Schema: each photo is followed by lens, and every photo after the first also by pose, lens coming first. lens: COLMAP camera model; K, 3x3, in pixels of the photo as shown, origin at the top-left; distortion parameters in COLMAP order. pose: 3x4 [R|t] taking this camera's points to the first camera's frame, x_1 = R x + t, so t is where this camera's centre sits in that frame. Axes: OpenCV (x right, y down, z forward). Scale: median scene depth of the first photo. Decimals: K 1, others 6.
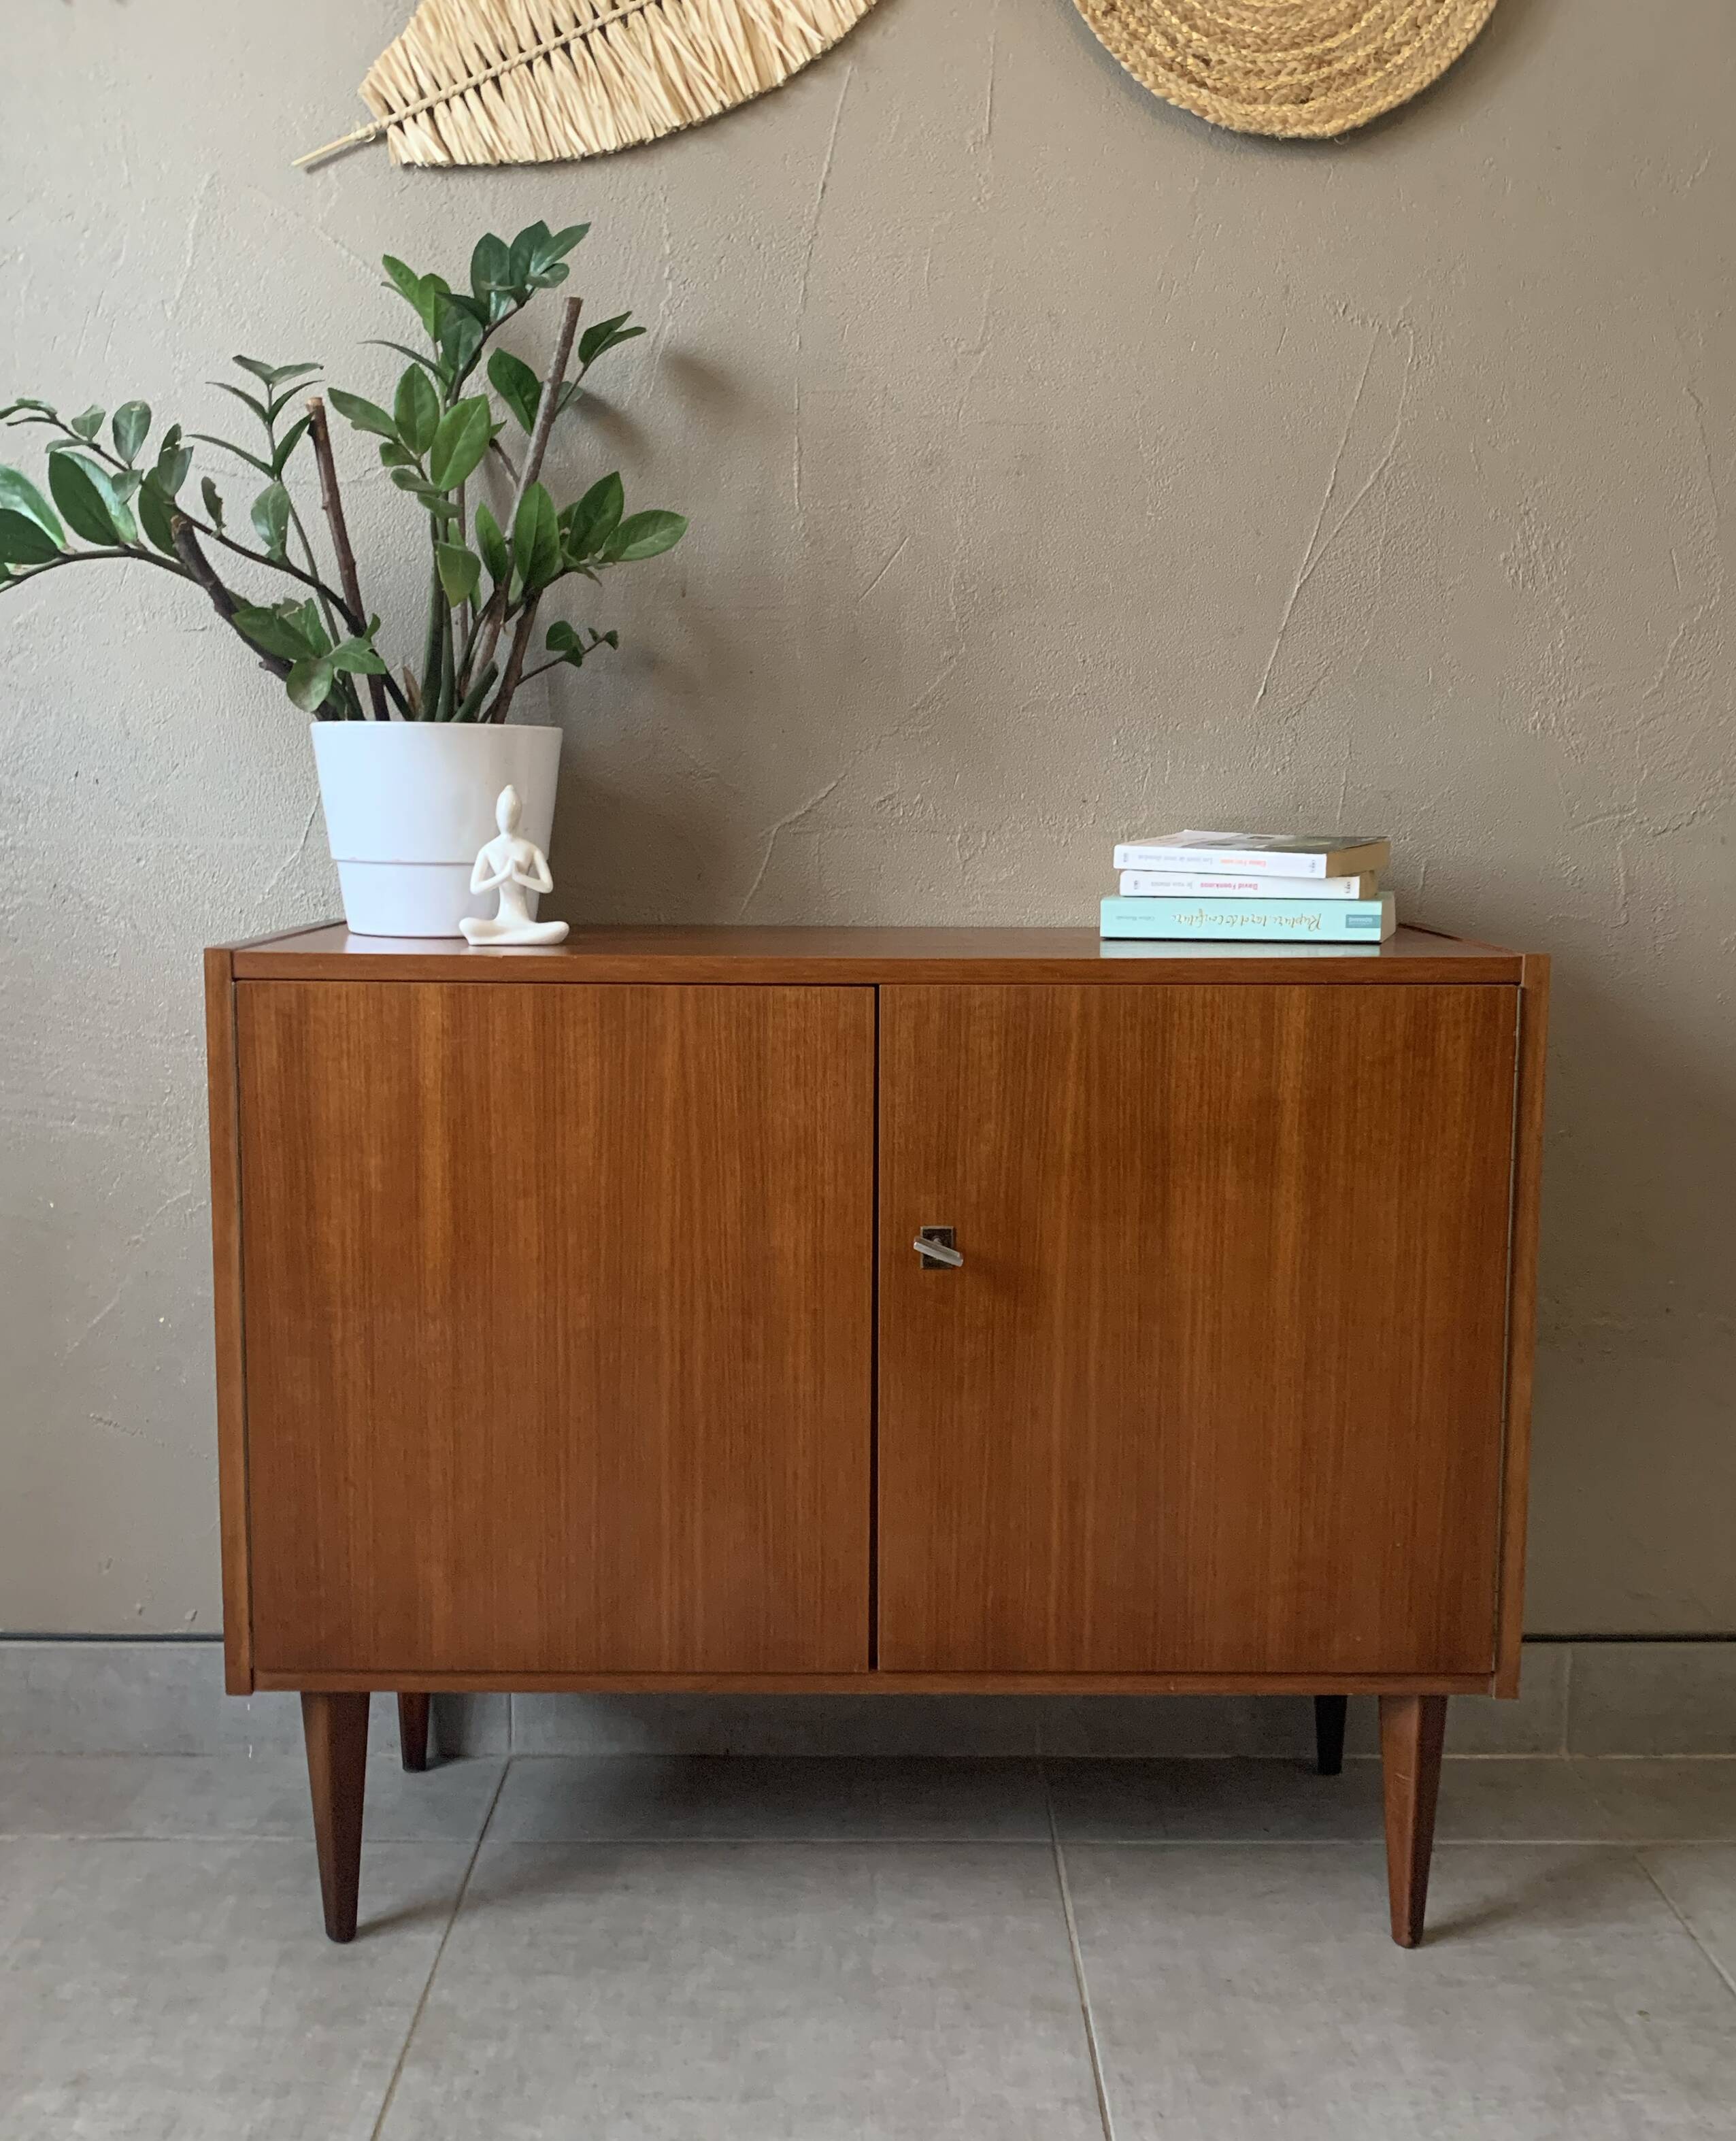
lens RADIAL K [[2086.2, 0, 869.5], [0, 2086.2, 1051.7], [0, 0, 1]] dist [0.129870, -0.309663]
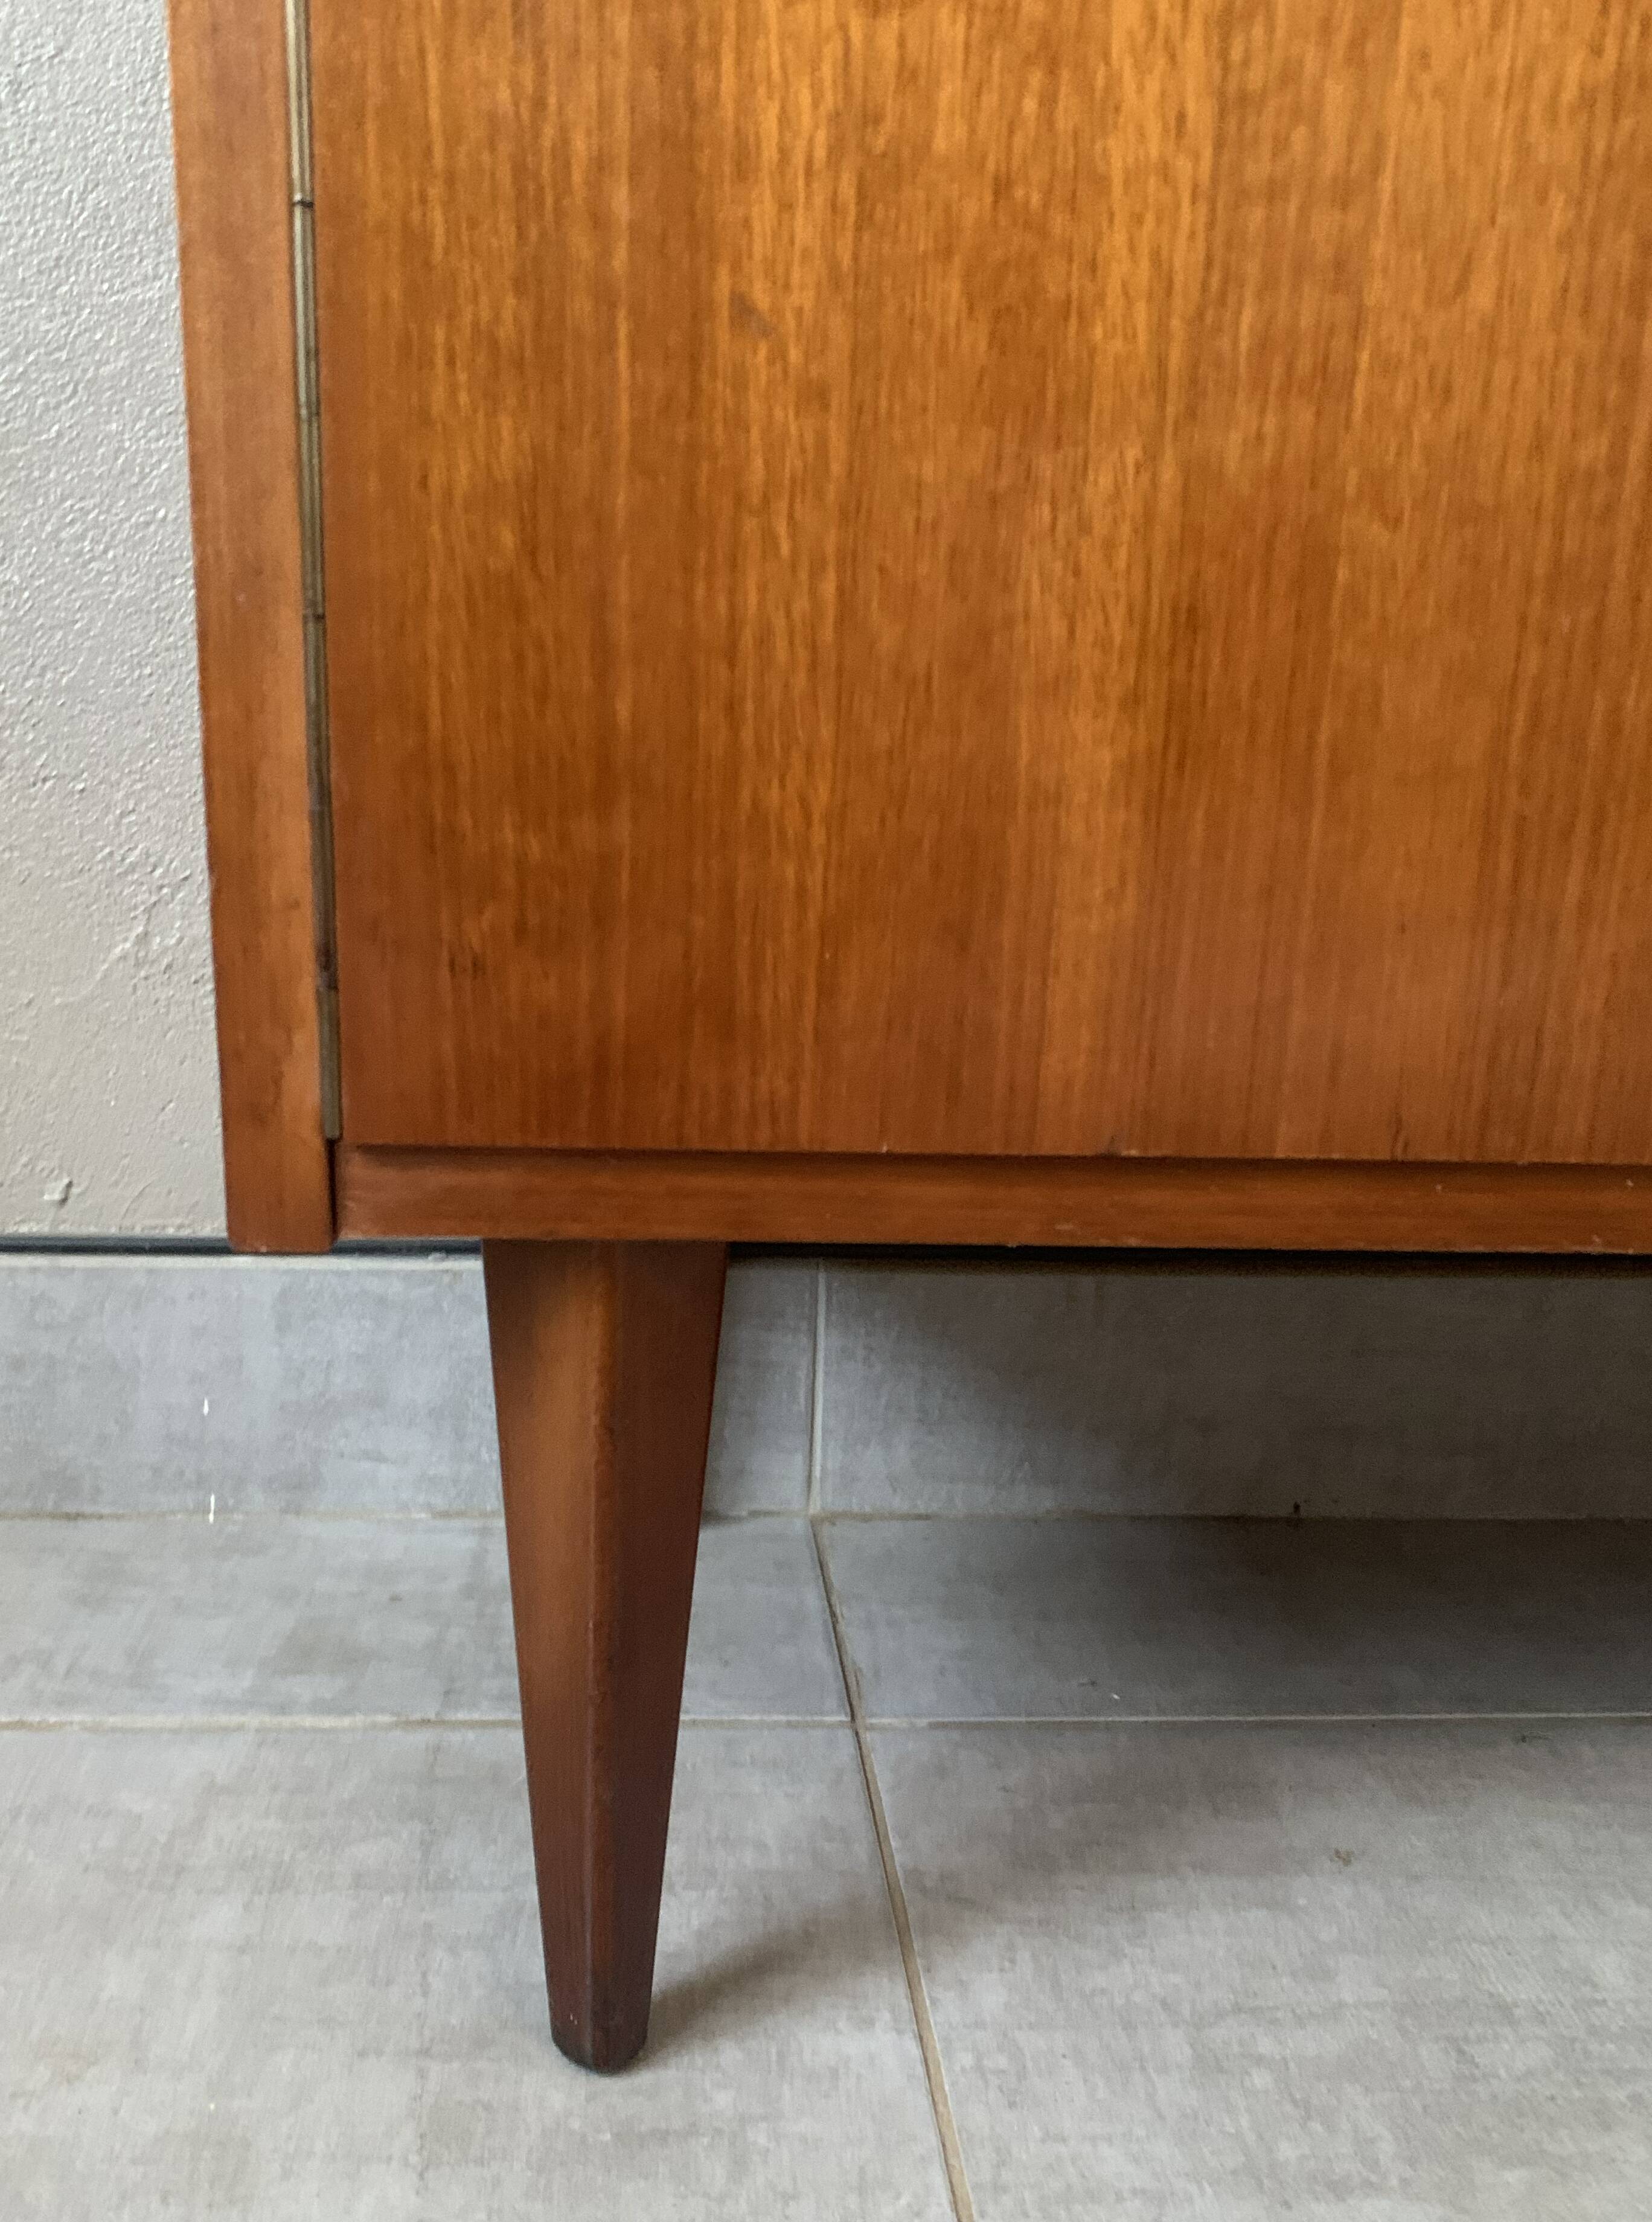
lens RADIAL K [[1880.0, 0, 717.7], [0, 1880.0, 1229.4], [0, 0, 1]] dist [-0.000524, -0.007614]
pose [[0.999034, 0.005054, 0.043653, -0.256411], [-0.011499, 0.988818, 0.148684, 0.268669], [-0.042413, -0.149042, 0.987921, 0.775845]]
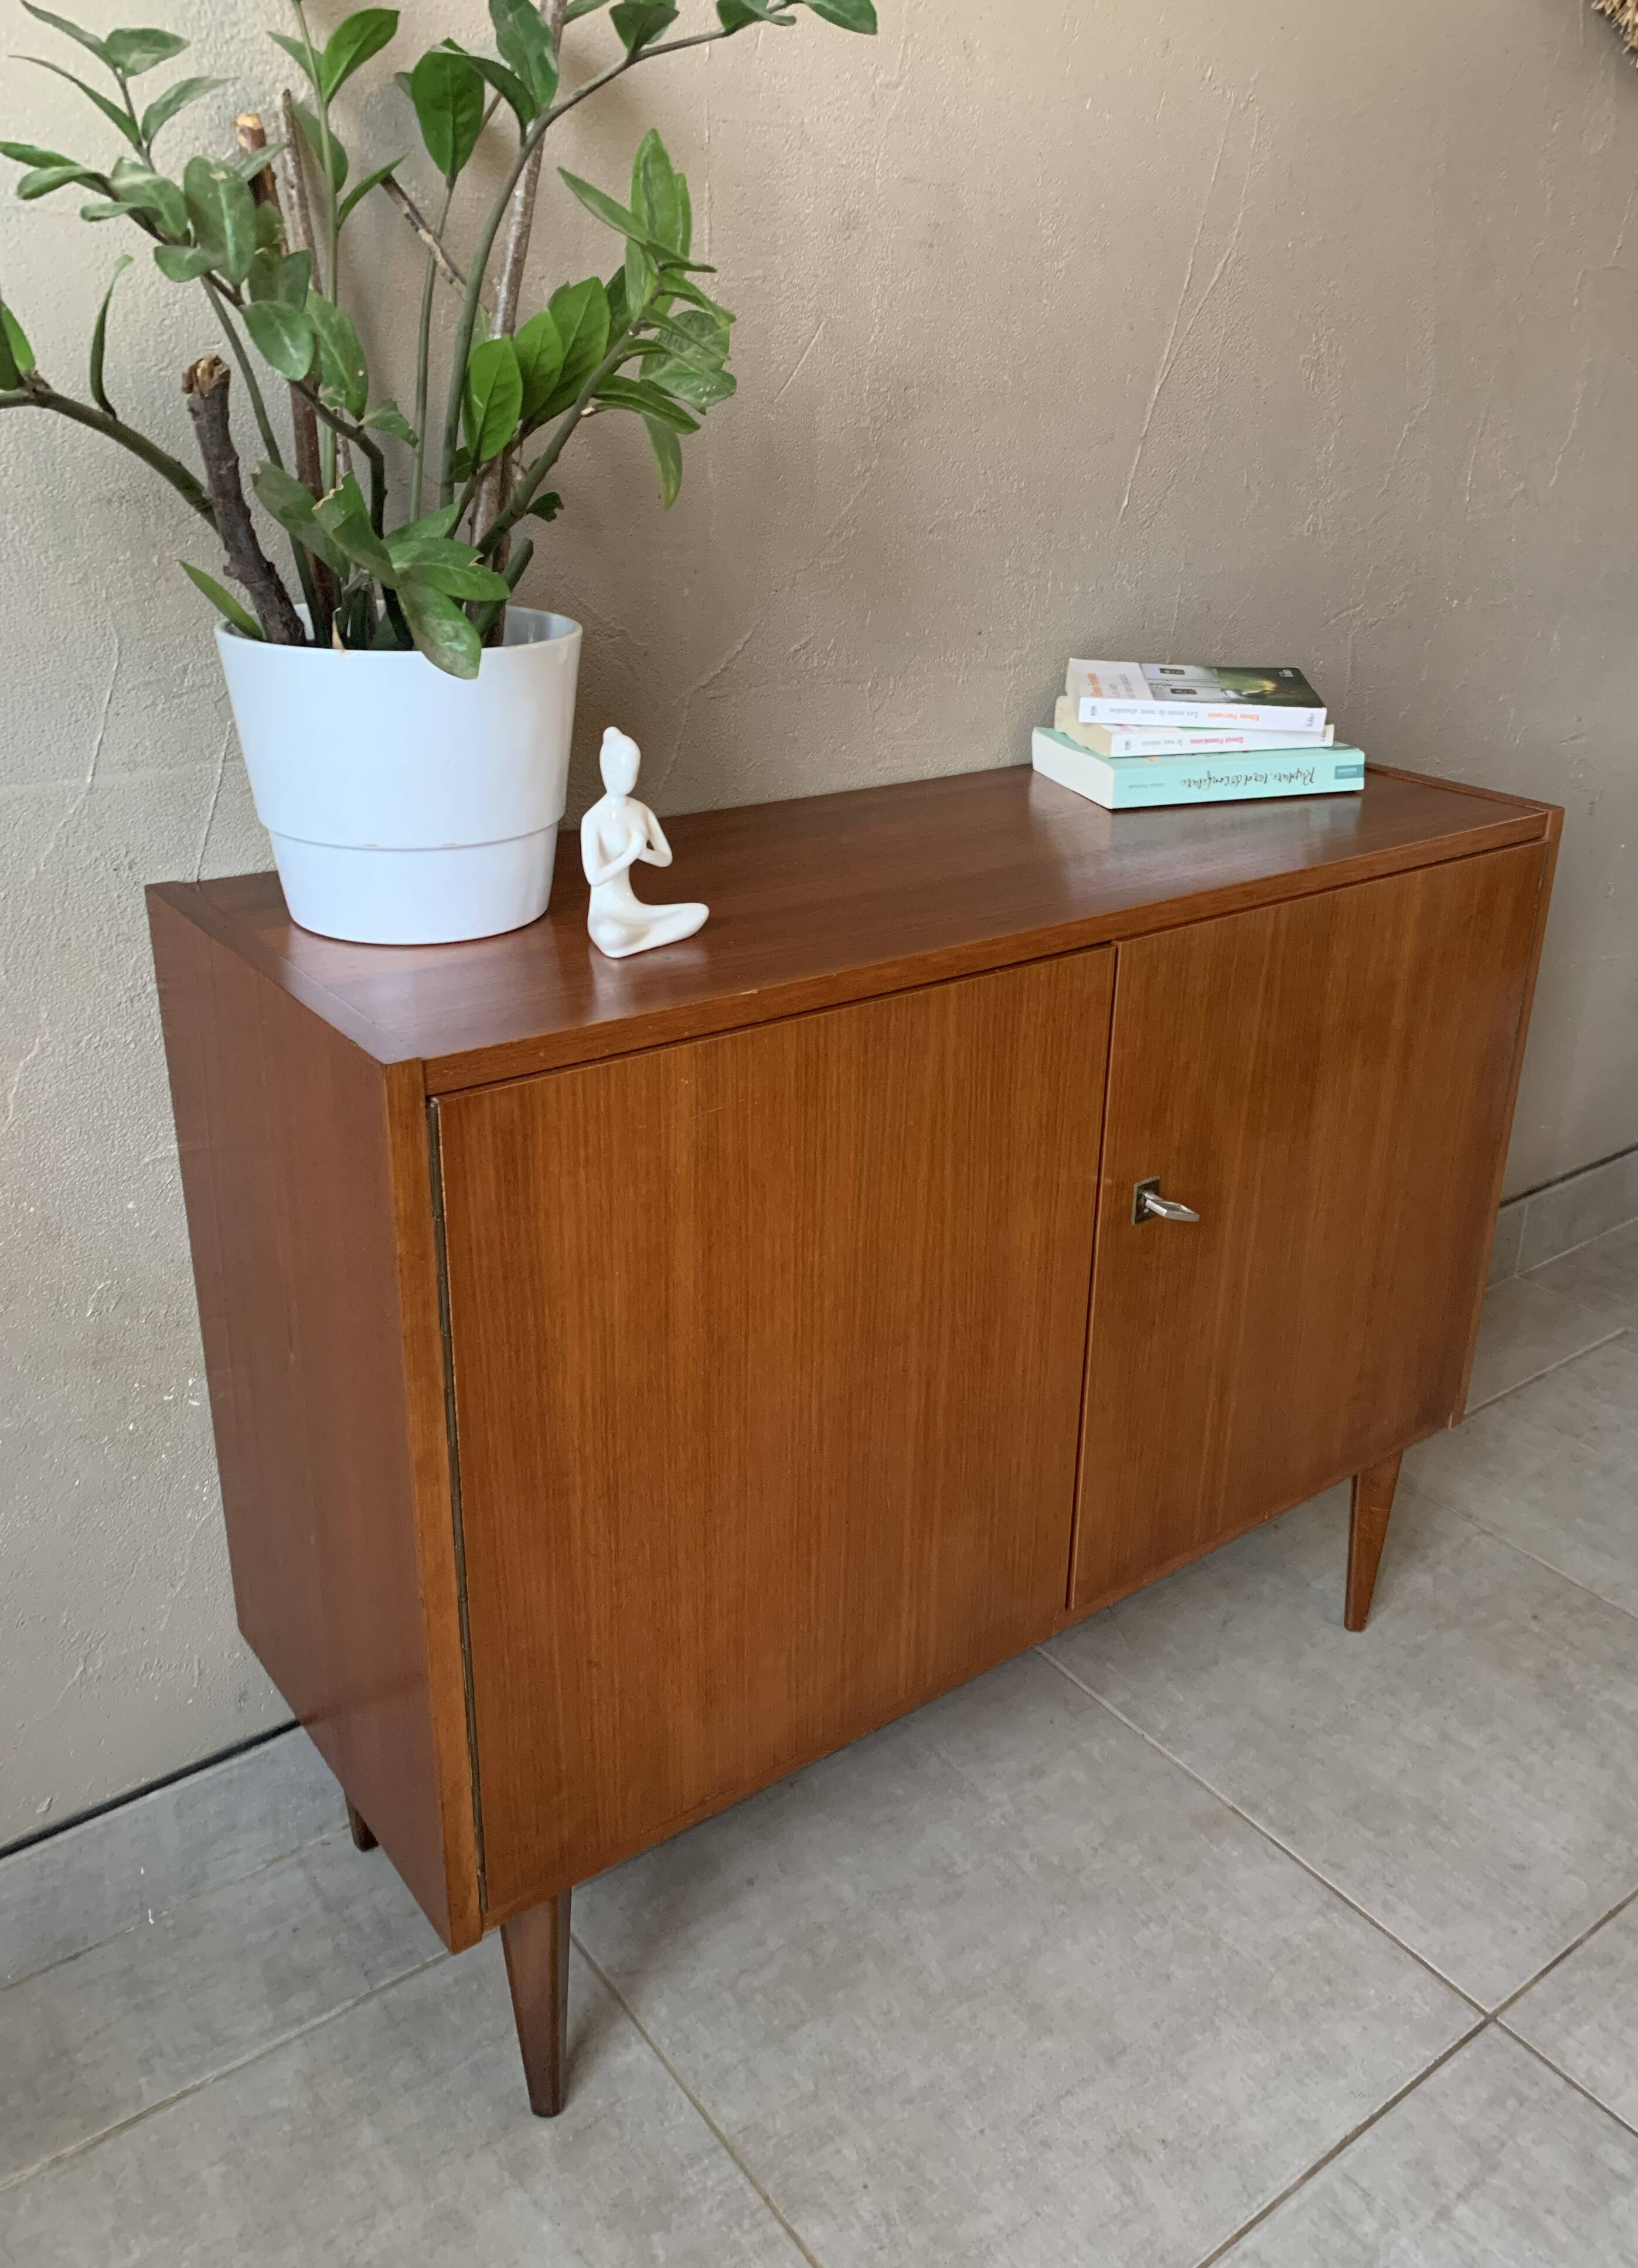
lens RADIAL K [[1818.6, 0, 907.1], [0, 1818.6, 1062.4], [0, 0, 1]] dist [0.044360, -0.069730]
pose [[0.786427, -0.209943, 0.580911, -0.498713], [0.049915, 0.958991, 0.279008, -0.193002], [-0.615664, -0.190423, 0.764655, 0.445522]]
